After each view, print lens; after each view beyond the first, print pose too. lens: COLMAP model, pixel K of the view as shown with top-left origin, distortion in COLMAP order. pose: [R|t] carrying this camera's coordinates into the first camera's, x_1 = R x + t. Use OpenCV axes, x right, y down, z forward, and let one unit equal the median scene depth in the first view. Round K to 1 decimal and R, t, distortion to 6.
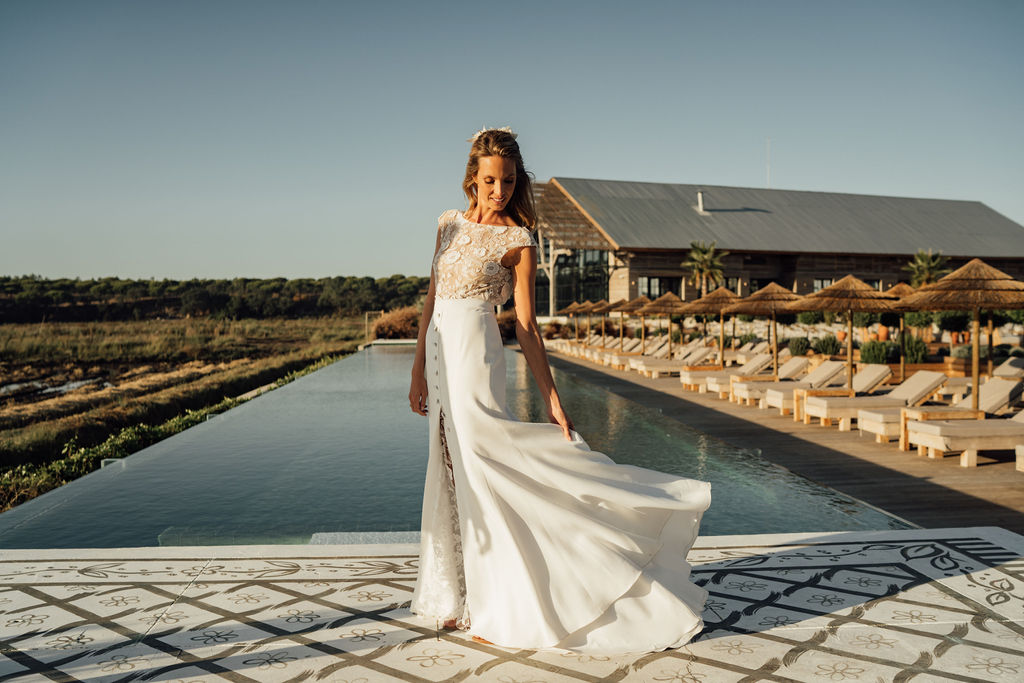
lens RADIAL K [[1028.0, 0, 512.0], [0, 1028.0, 341.5], [0, 0, 1]] dist [-0.122976, 0.151980]
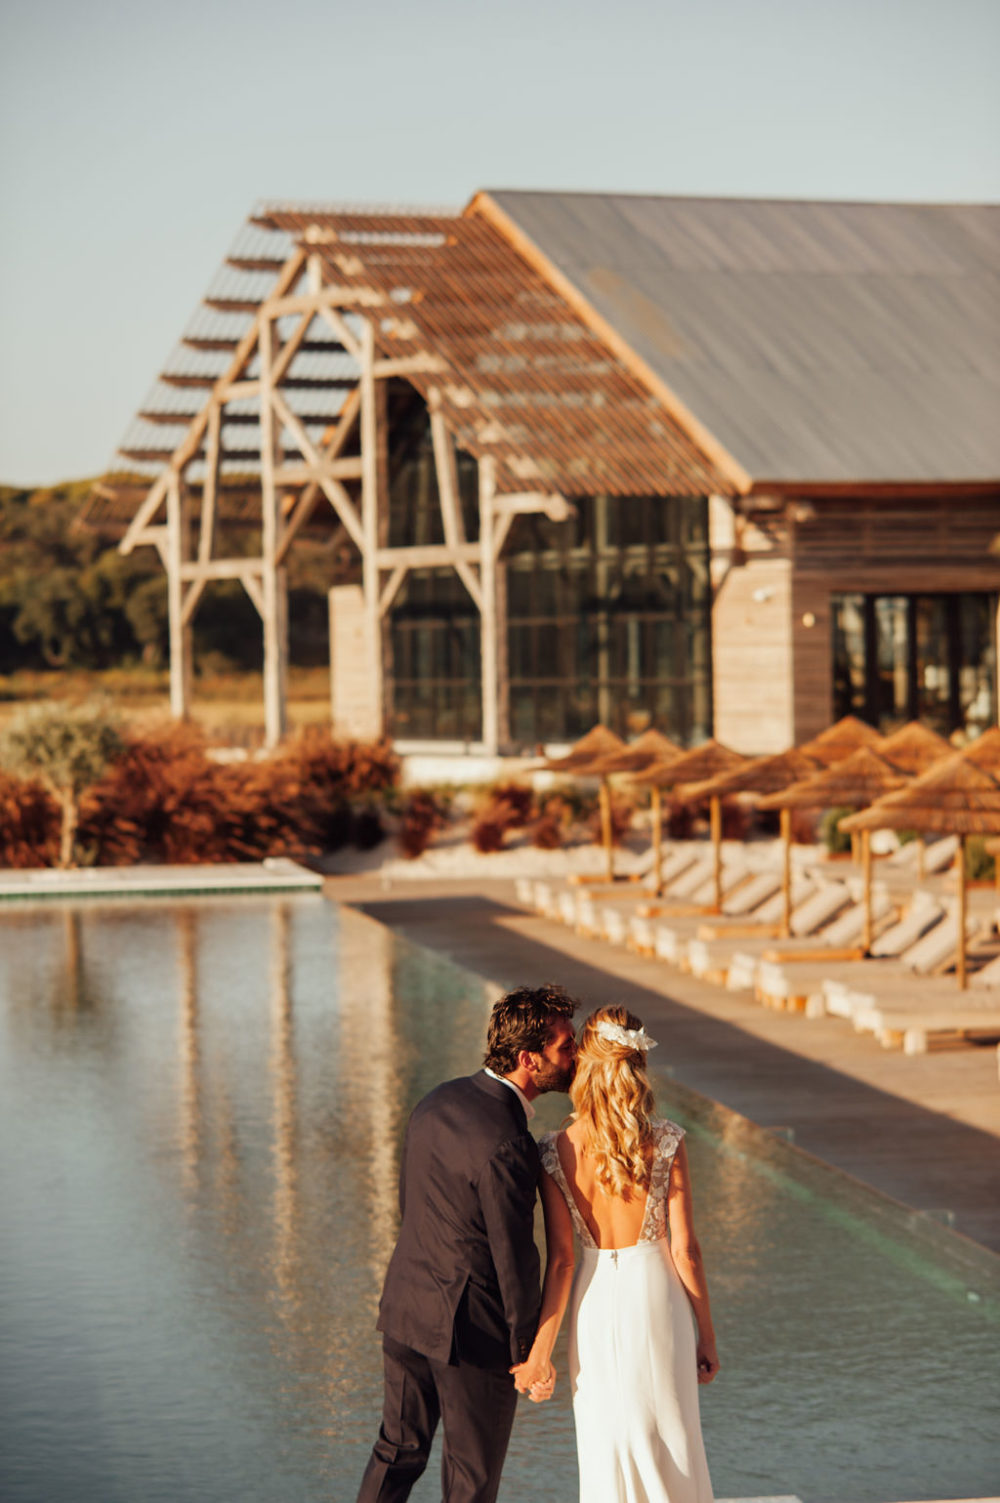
lens RADIAL K [[4437.0, 0, 500.0], [0, 4437.0, 751.5], [0, 0, 1]] dist [-0.041735, -0.214400]
pose [[0.998558, -0.013517, 0.051946, -0.016490], [0.014040, 0.999854, -0.009717, -0.014321], [-0.051807, 0.010433, 0.998603, -0.100055]]
